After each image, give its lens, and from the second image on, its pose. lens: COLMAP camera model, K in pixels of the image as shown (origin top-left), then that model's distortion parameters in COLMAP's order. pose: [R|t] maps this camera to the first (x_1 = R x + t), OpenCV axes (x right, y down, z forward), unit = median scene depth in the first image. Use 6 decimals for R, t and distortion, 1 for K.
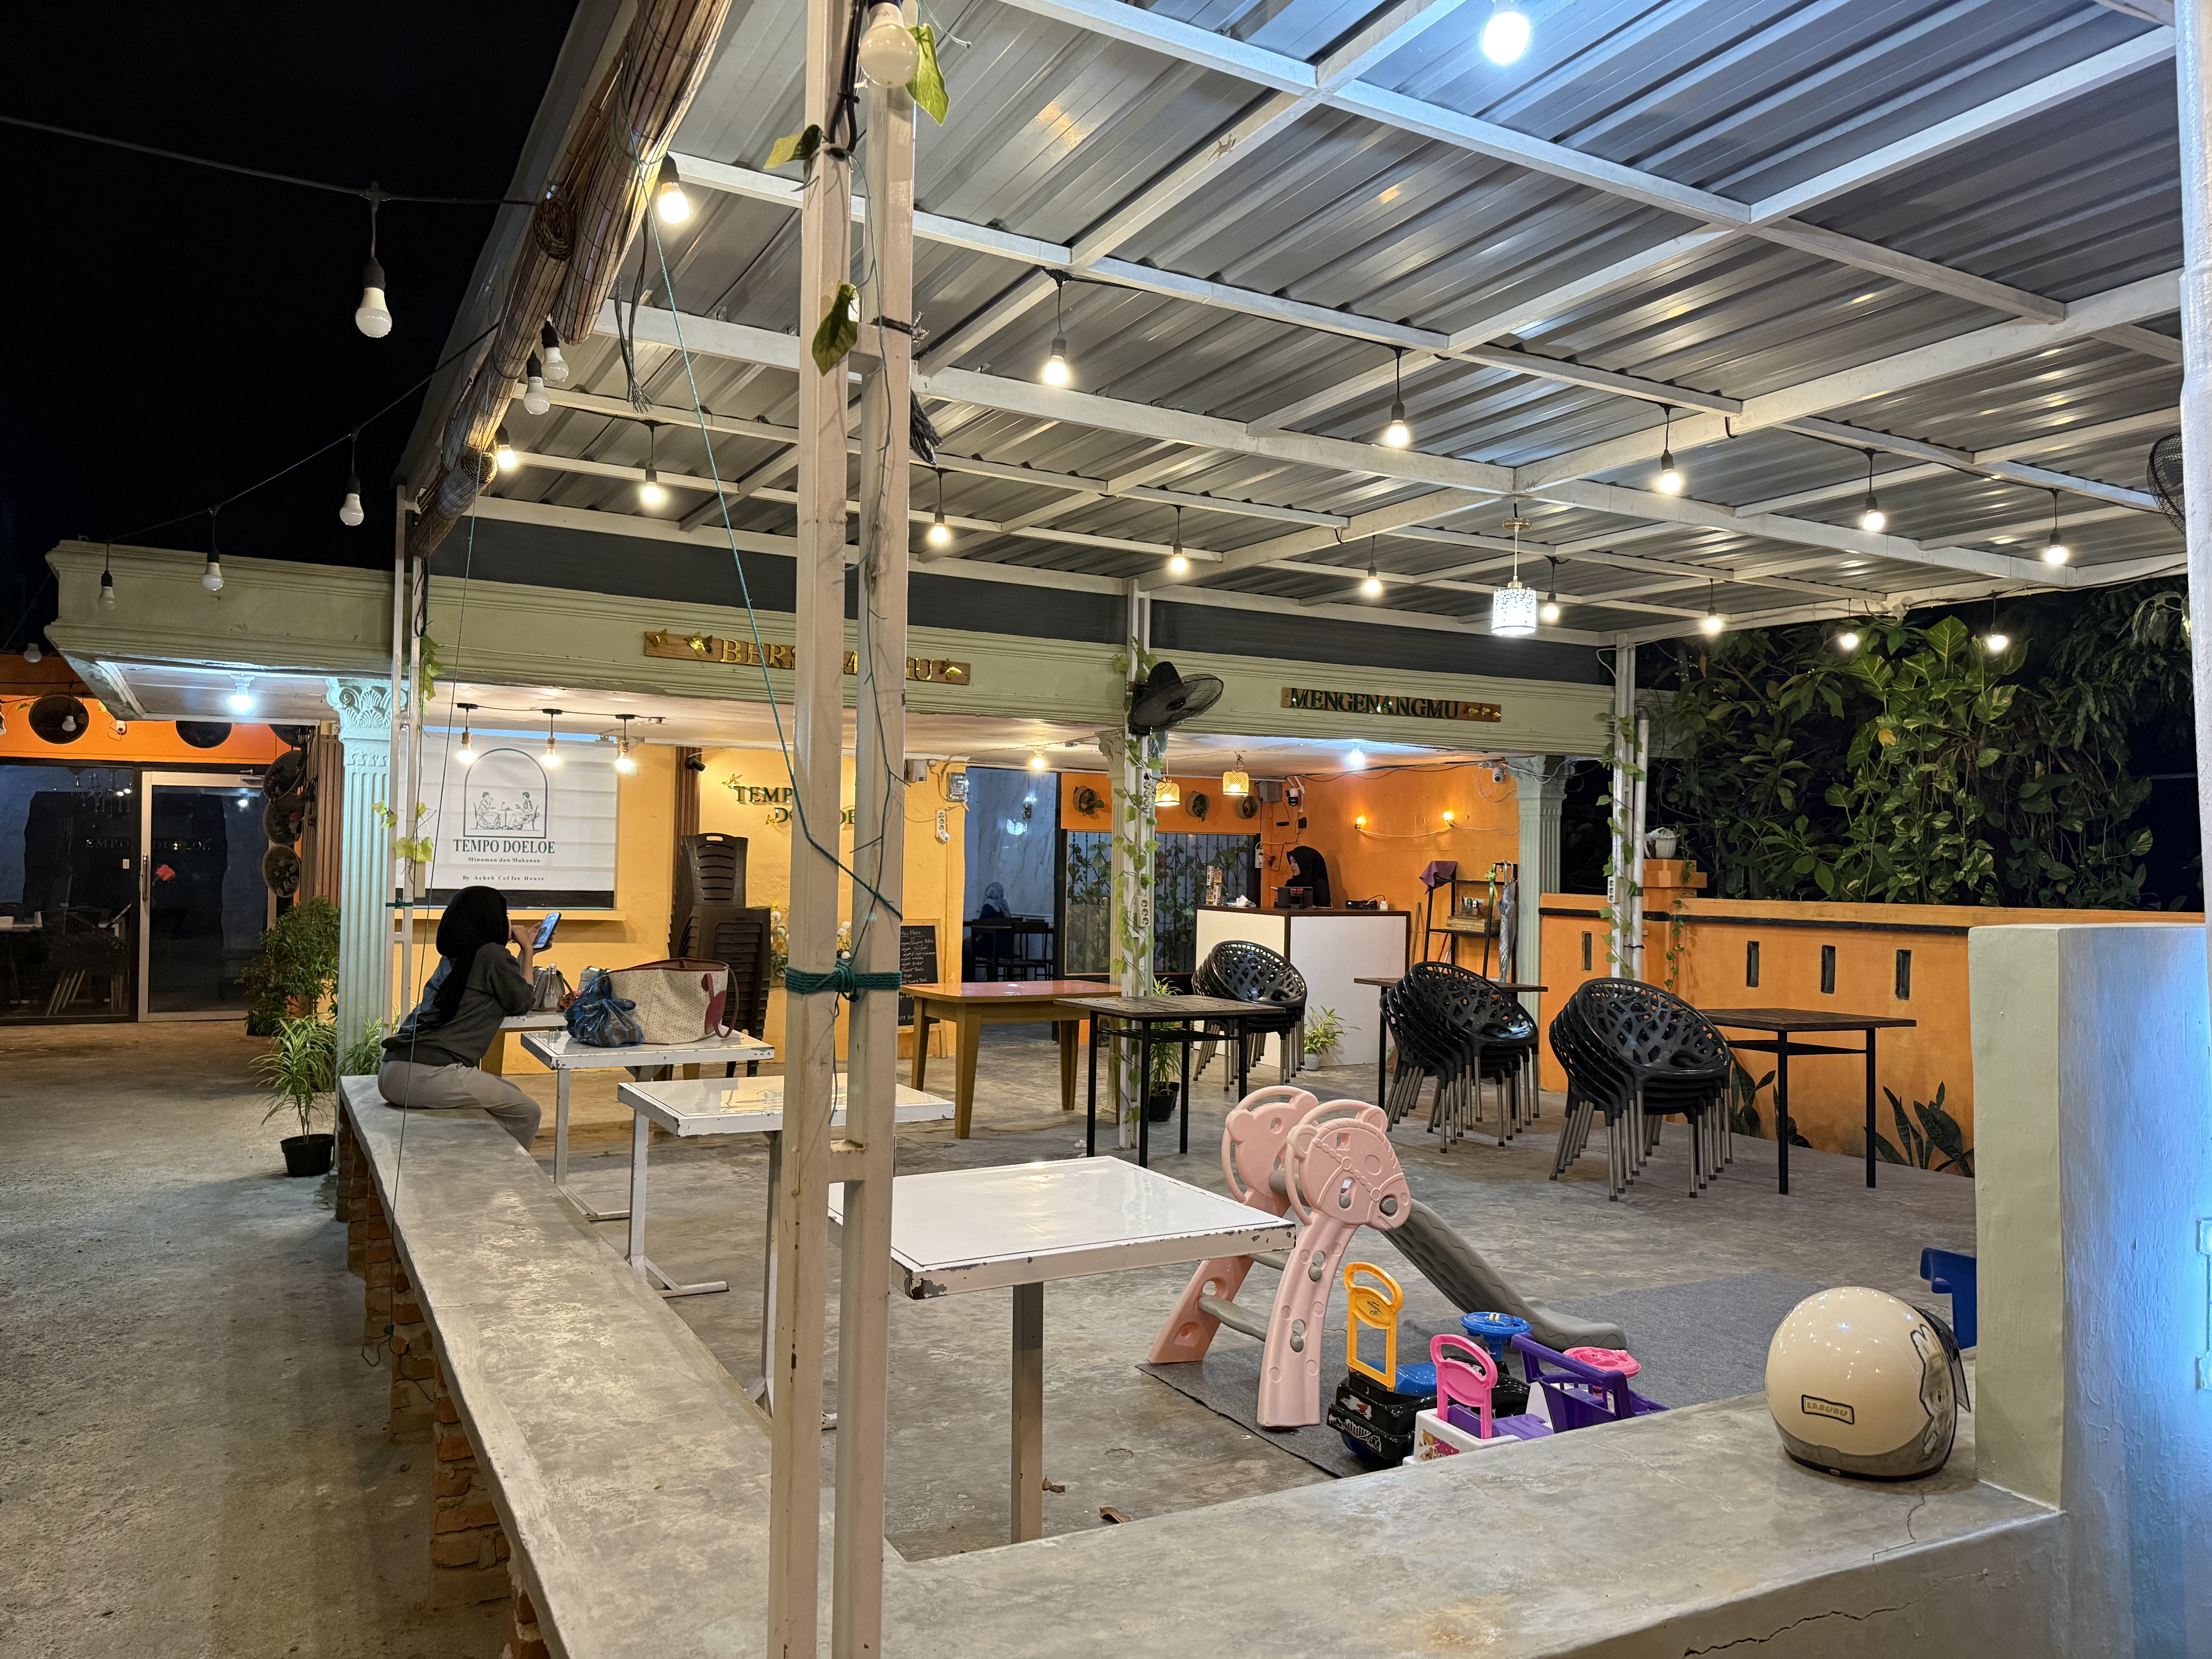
lens RADIAL K [[1566.5, 0, 1116.8], [0, 1566.5, 835.5], [0, 0, 1]] dist [0.072897, -0.091157]
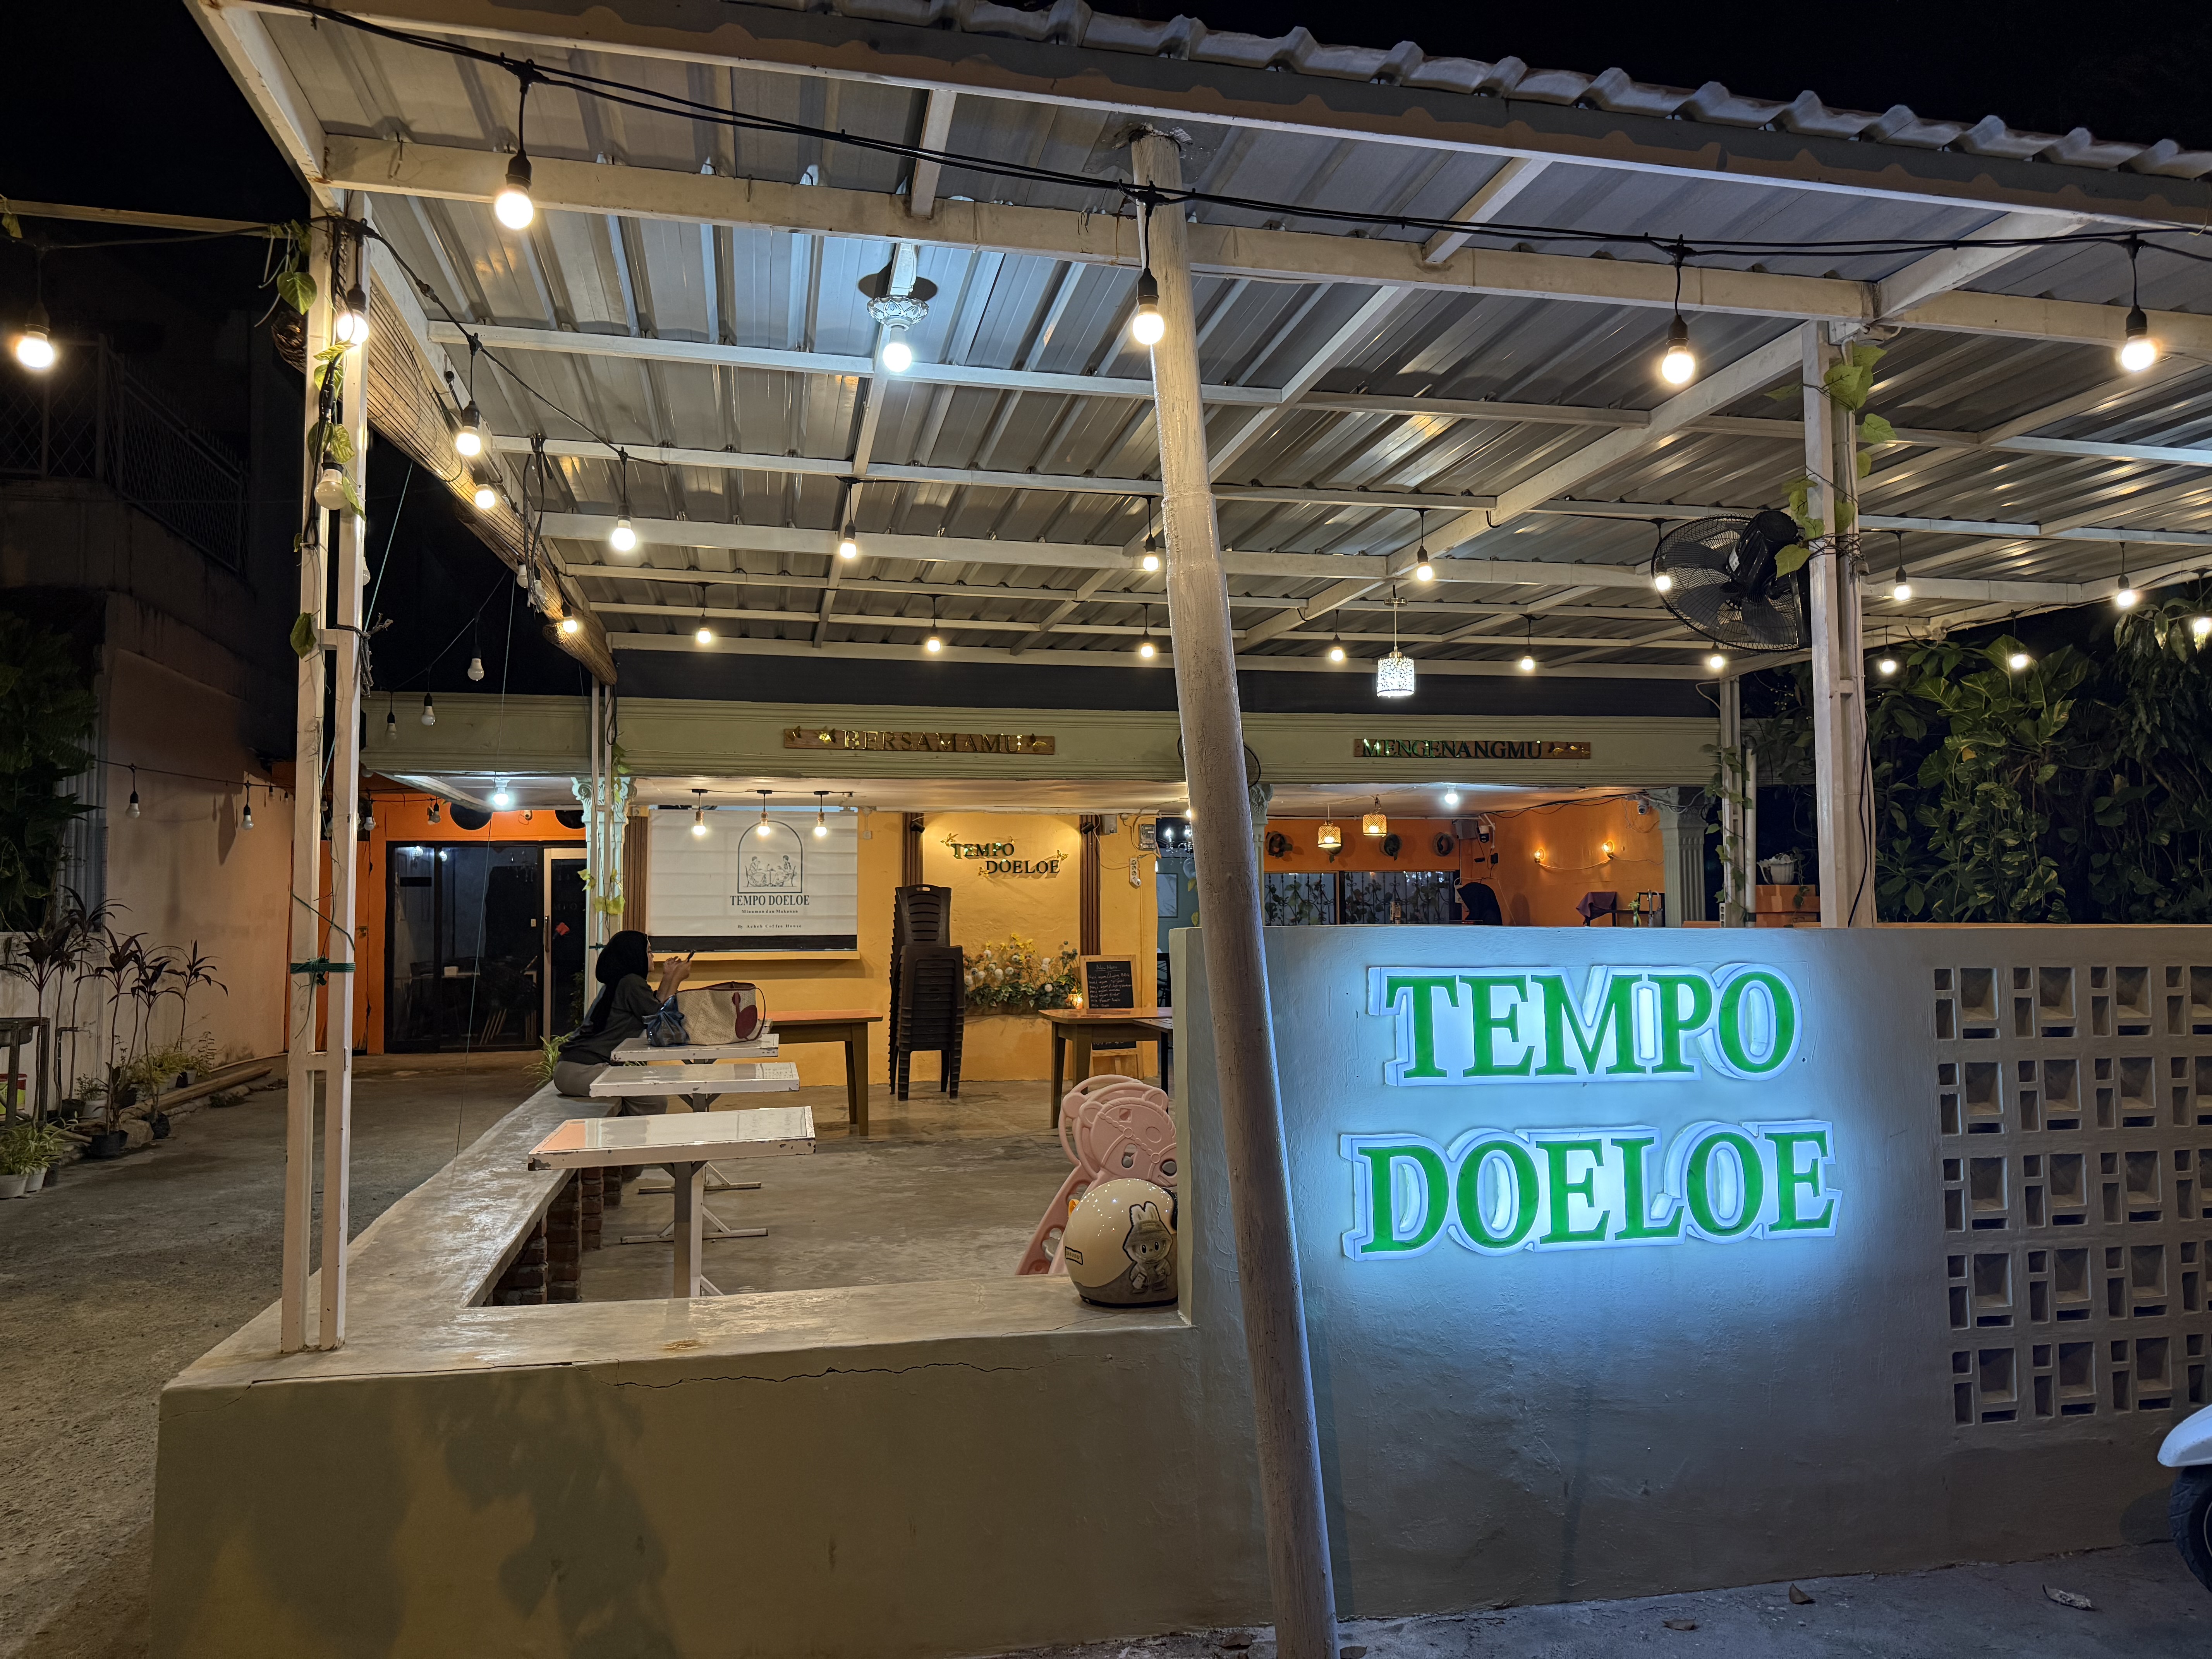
lens RADIAL K [[1557.9, 0, 1106.0], [0, 1557.9, 829.5], [0, 0, 1]] dist [0.150278, -0.266528]
pose [[0.960170, -0.038148, -0.276799, 0.219431], [0.029353, 0.998926, -0.035847, 0.003598], [0.277869, 0.026295, 0.960259, -0.103337]]
